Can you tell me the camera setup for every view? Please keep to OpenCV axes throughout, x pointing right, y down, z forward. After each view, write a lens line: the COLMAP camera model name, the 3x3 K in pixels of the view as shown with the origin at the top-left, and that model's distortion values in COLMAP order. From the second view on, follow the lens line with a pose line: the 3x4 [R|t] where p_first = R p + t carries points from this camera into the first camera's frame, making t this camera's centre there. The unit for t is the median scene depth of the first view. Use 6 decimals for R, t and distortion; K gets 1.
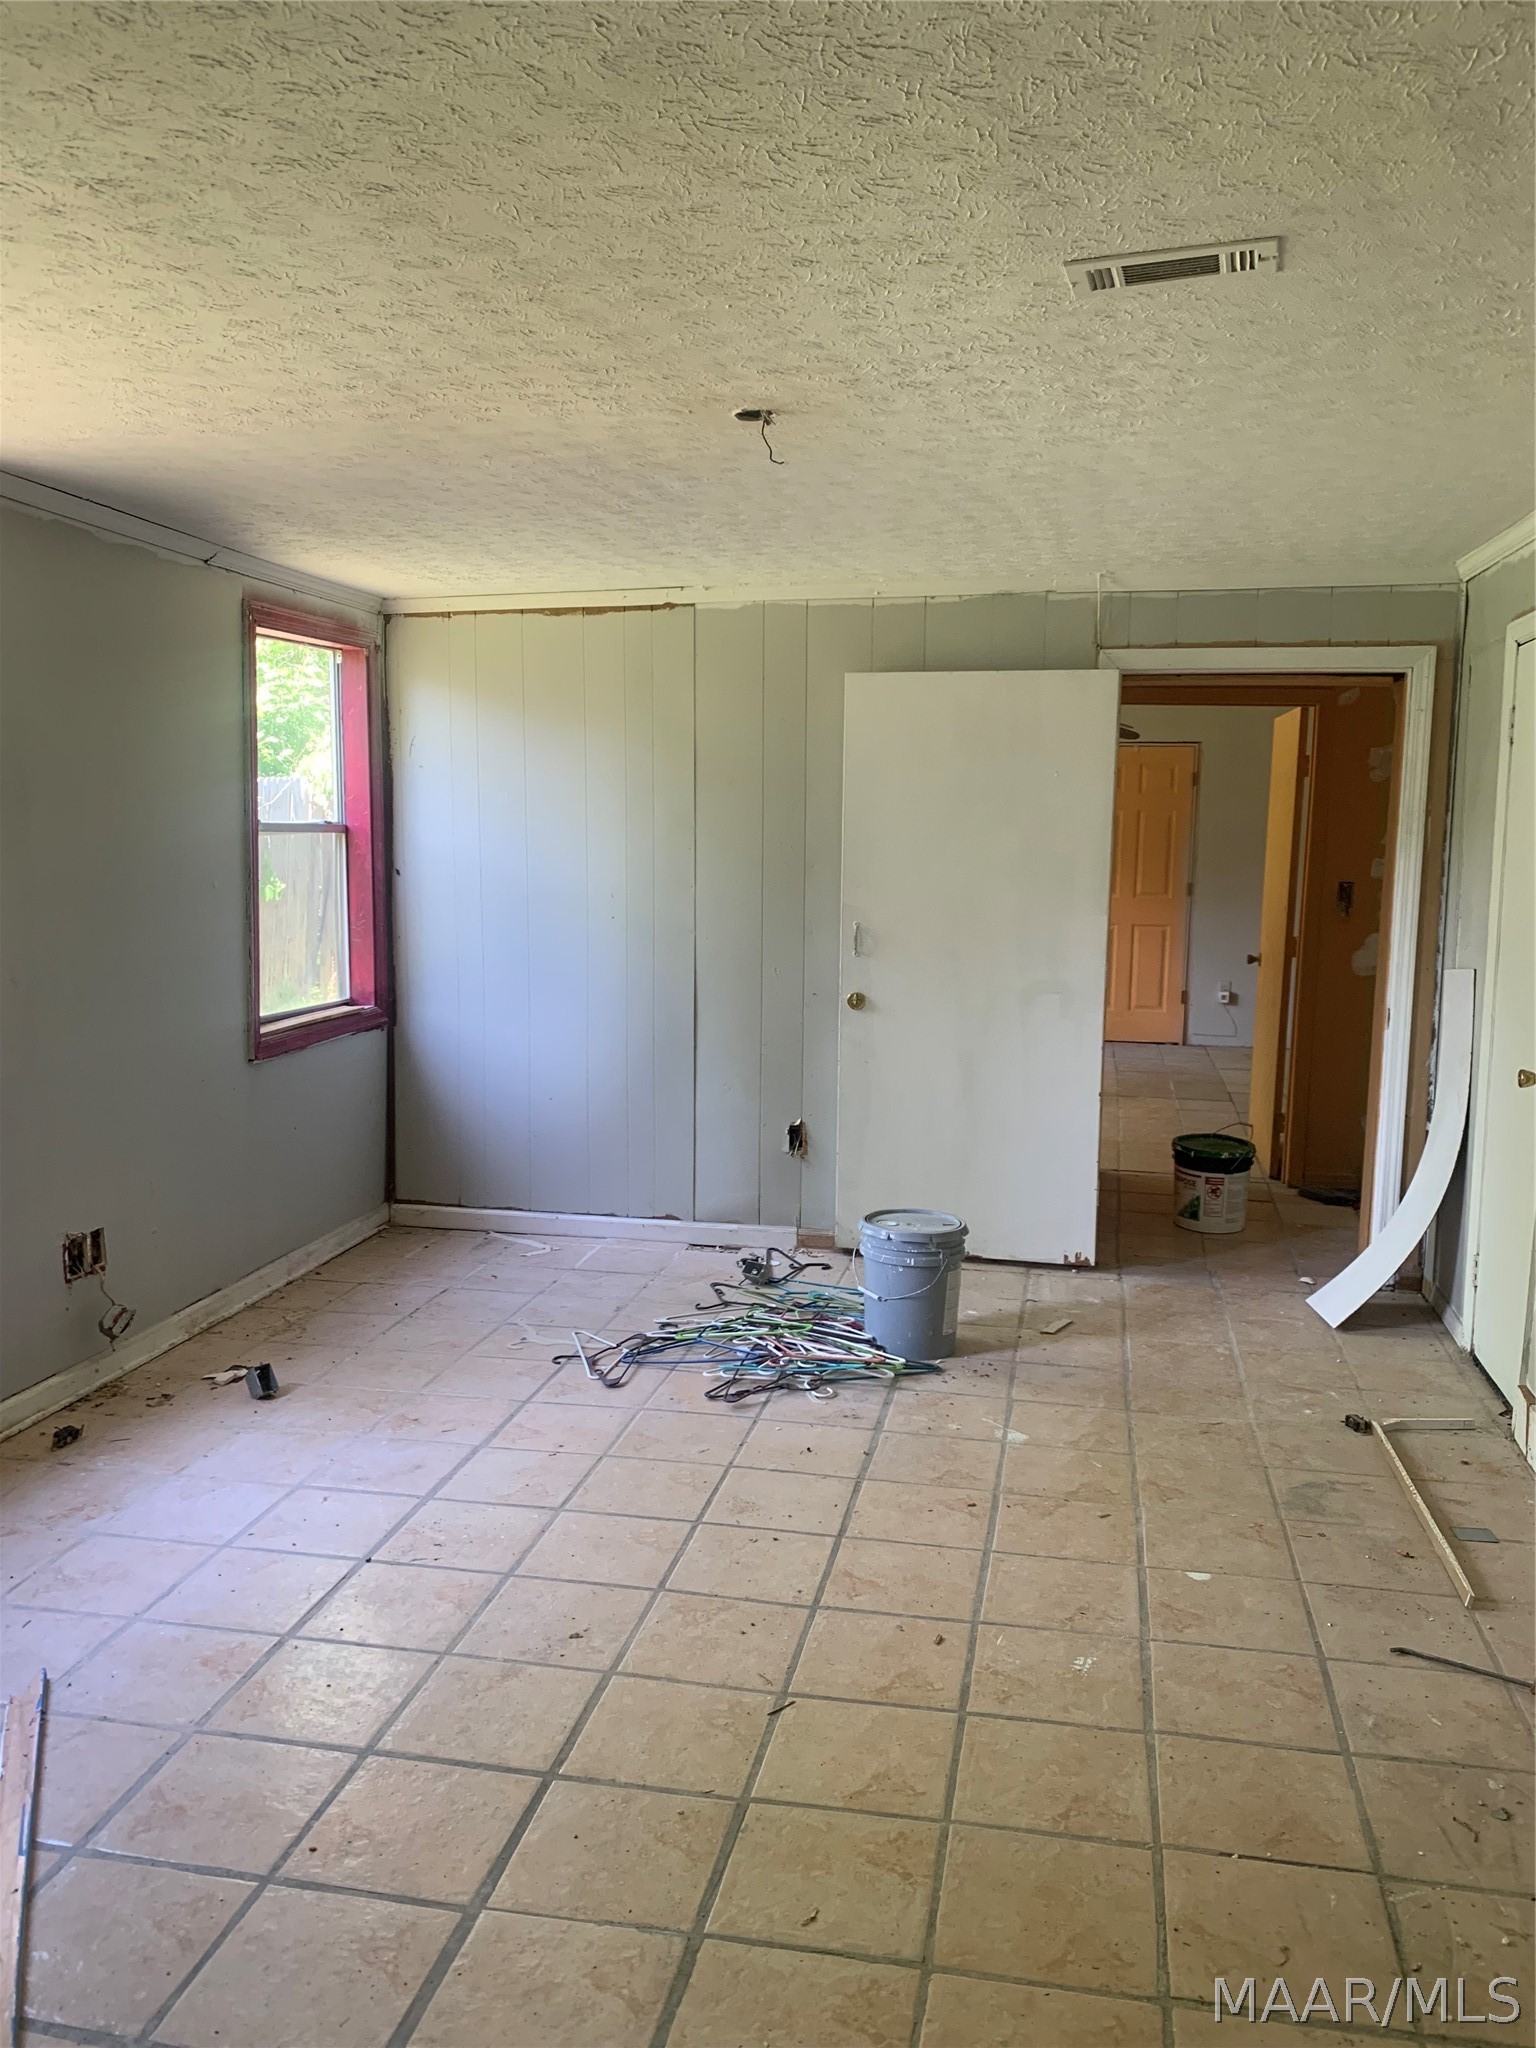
lens RADIAL K [[1583.9, 0, 761.1], [0, 1583.9, 1019.1], [0, 0, 1]] dist [0.037152, -0.039962]
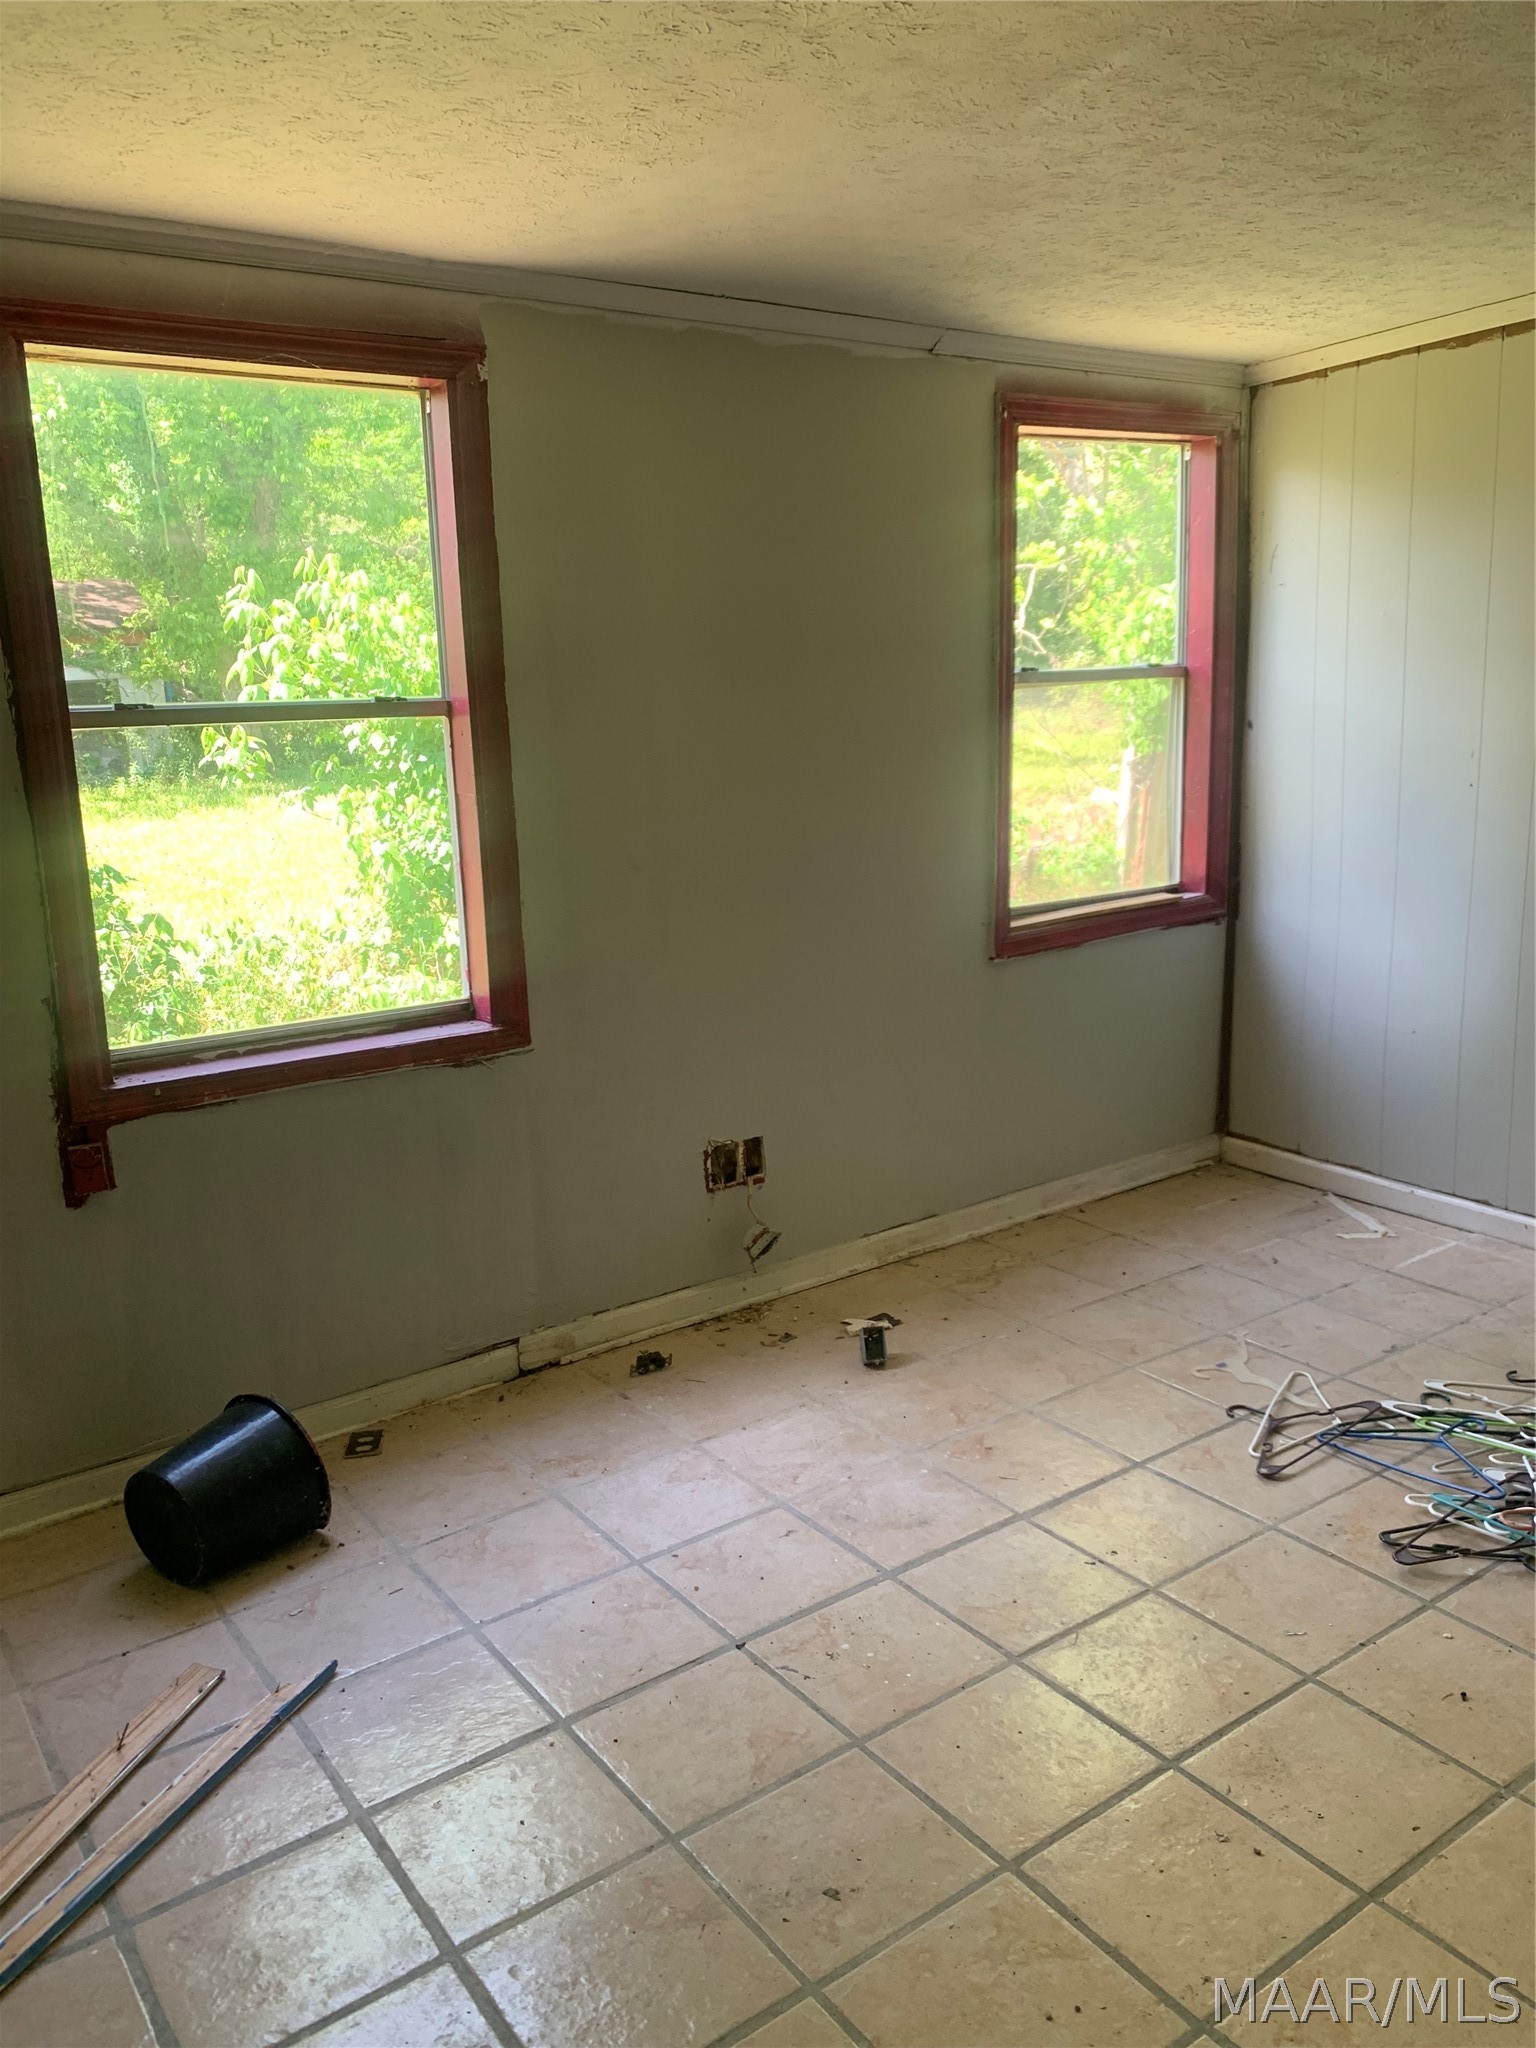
lens RADIAL K [[1583.9, 0, 775.1], [0, 1583.9, 1033.1], [0, 0, 1]] dist [0.037152, -0.039962]
pose [[0.741339, 0.115023, -0.661201, 0.161480], [-0.041083, 0.991134, 0.126357, -0.037214], [0.669872, -0.066510, 0.739491, 0.295347]]
